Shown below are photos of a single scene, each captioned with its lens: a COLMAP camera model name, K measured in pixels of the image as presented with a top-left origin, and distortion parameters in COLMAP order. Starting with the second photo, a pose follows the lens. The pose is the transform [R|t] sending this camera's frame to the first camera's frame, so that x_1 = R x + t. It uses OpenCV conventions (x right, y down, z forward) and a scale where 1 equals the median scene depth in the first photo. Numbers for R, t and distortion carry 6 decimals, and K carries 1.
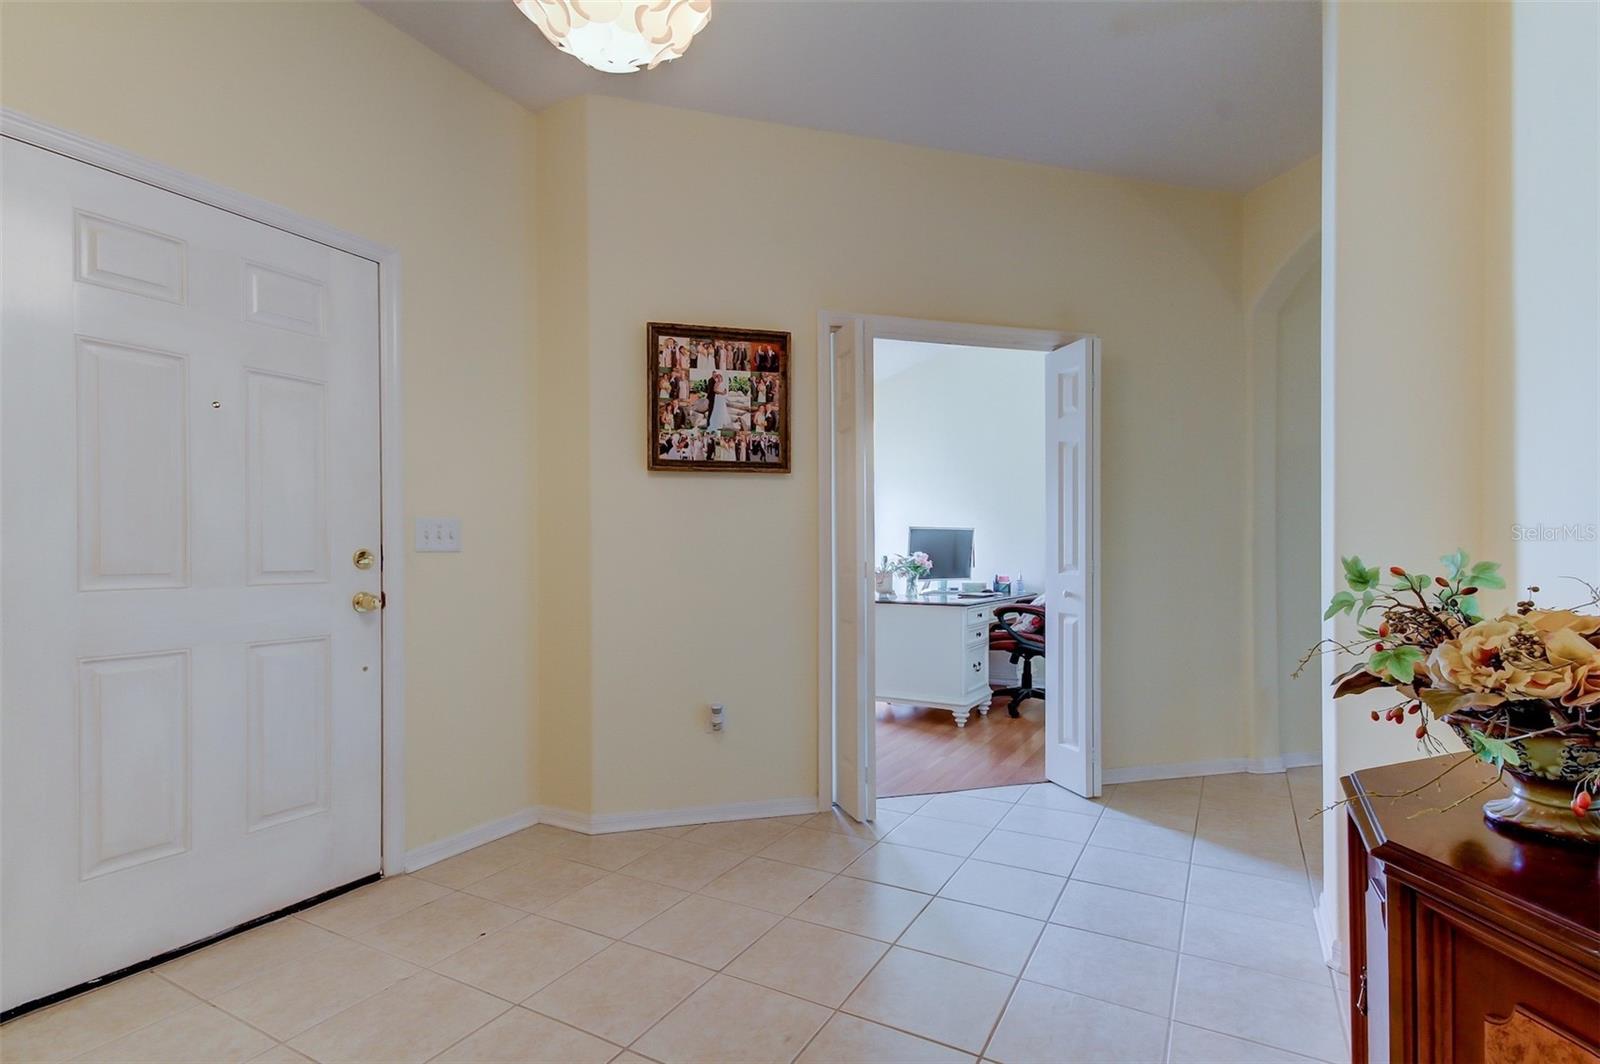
lens RADIAL K [[748.0, 0, 813.0], [0, 748.0, 544.7], [0, 0, 1]] dist [0.020436, -0.001674]
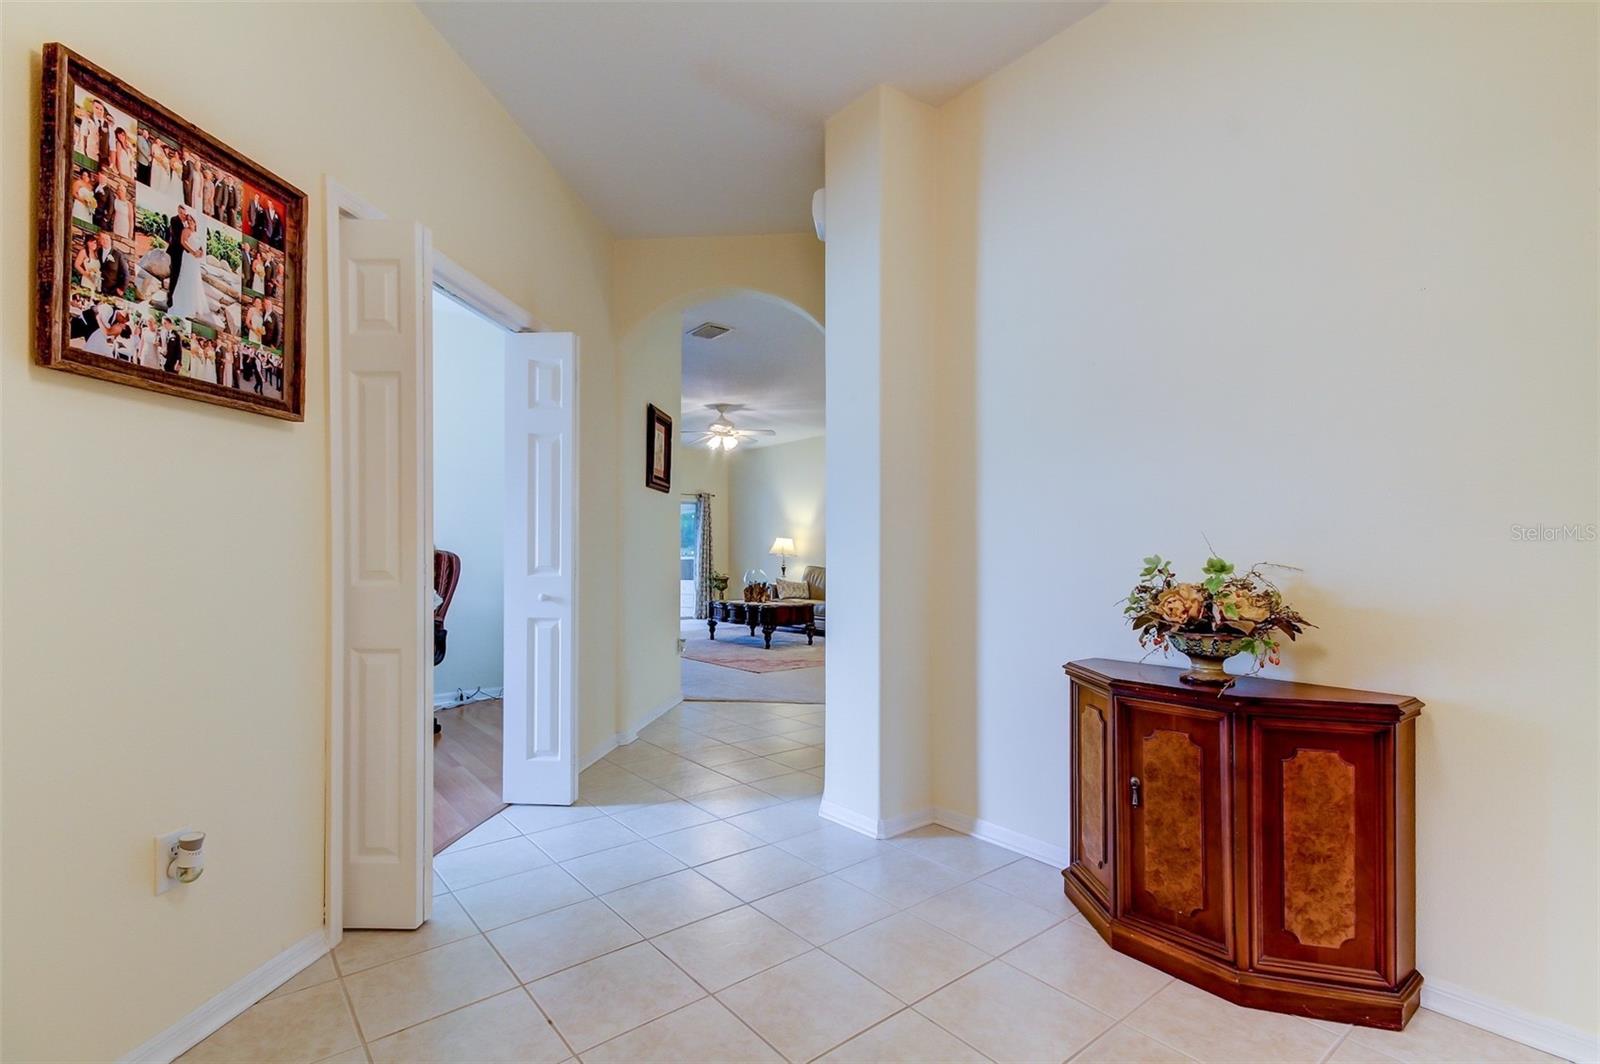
lens RADIAL K [[748.0, 0, 782.7], [0, 748.0, 551.5], [0, 0, 1]] dist [0.020436, -0.001674]
pose [[0.394165, 0.006587, 0.919016, -0.459846], [-0.008975, 0.999954, -0.003317, 0.010371], [-0.918996, -0.006941, 0.394207, 0.399380]]
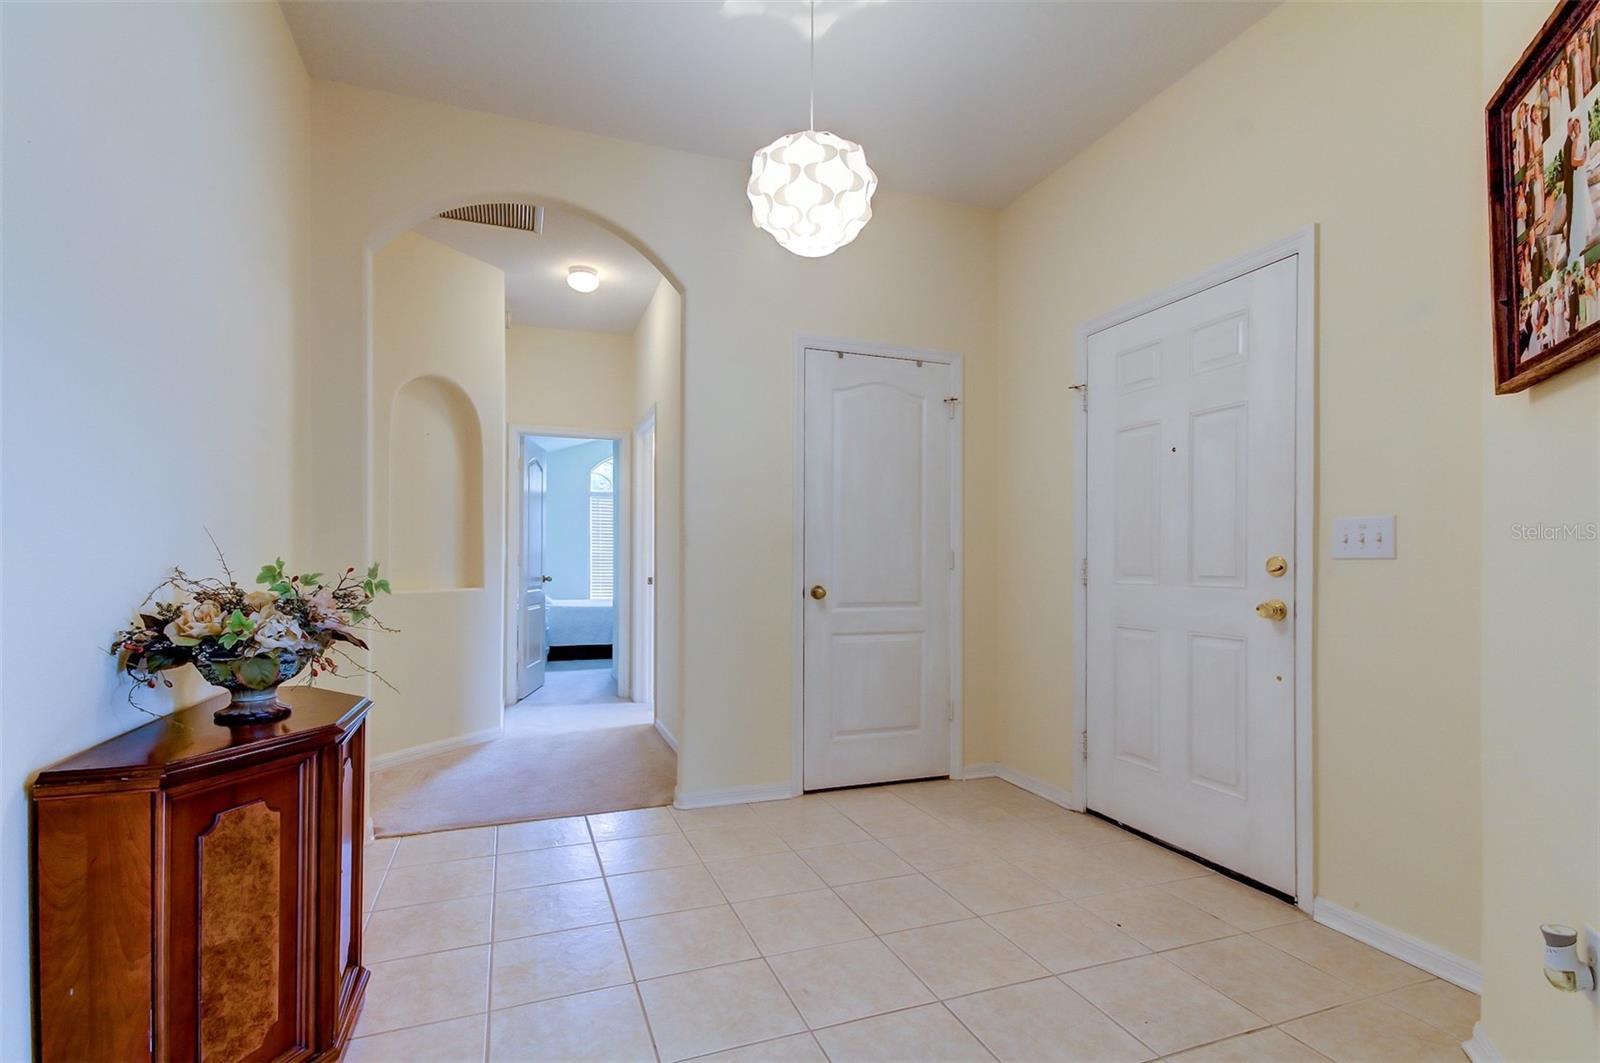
lens RADIAL K [[748.0, 0, 802.4], [0, 748.0, 551.1], [0, 0, 1]] dist [0.020436, -0.001674]
pose [[-0.633065, -0.011101, -0.774019, 0.462147], [0.009563, 0.999709, -0.022159, 0.012005], [0.774039, -0.021430, -0.632775, 0.941780]]
